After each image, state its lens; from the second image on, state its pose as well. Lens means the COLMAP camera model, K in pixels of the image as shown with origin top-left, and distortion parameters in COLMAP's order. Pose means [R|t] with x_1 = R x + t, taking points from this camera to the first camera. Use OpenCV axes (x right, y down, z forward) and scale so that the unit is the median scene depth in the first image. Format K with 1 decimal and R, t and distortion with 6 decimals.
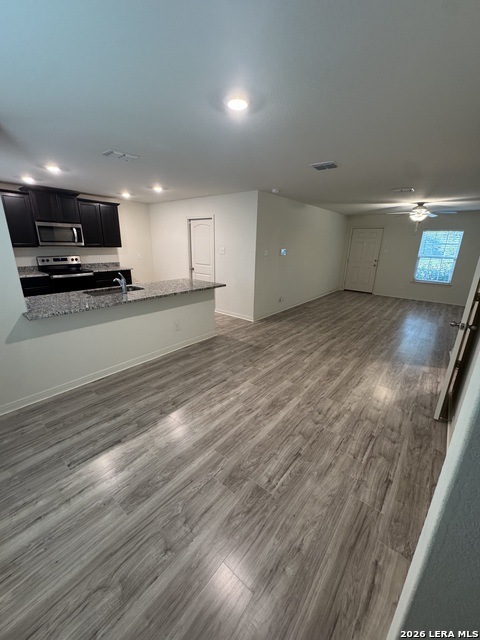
lens RADIAL K [[260.8, 0, 240.0], [0, 260.8, 320.0], [0, 0, 1]] dist [-0.001769, -0.000077]
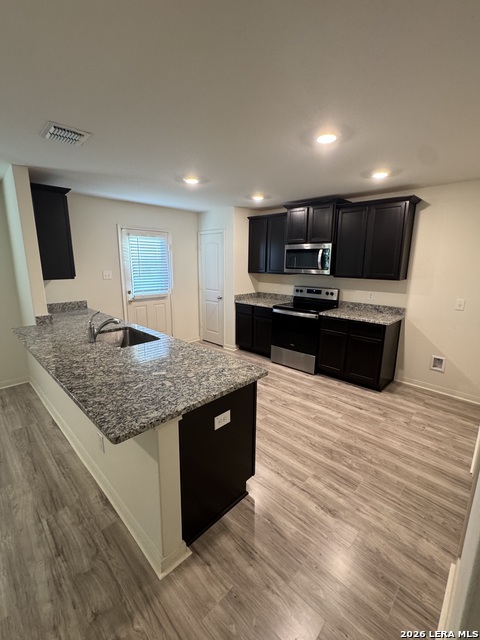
lens RADIAL K [[276.6, 0, 240.0], [0, 276.6, 320.0], [0, 0, 1]] dist [0.000147, 0.000137]
pose [[-0.098295, 0.187206, -0.977390, 0.161059], [-0.290575, 0.933947, 0.208108, -0.320293], [0.951790, 0.304462, -0.037405, 1.049122]]
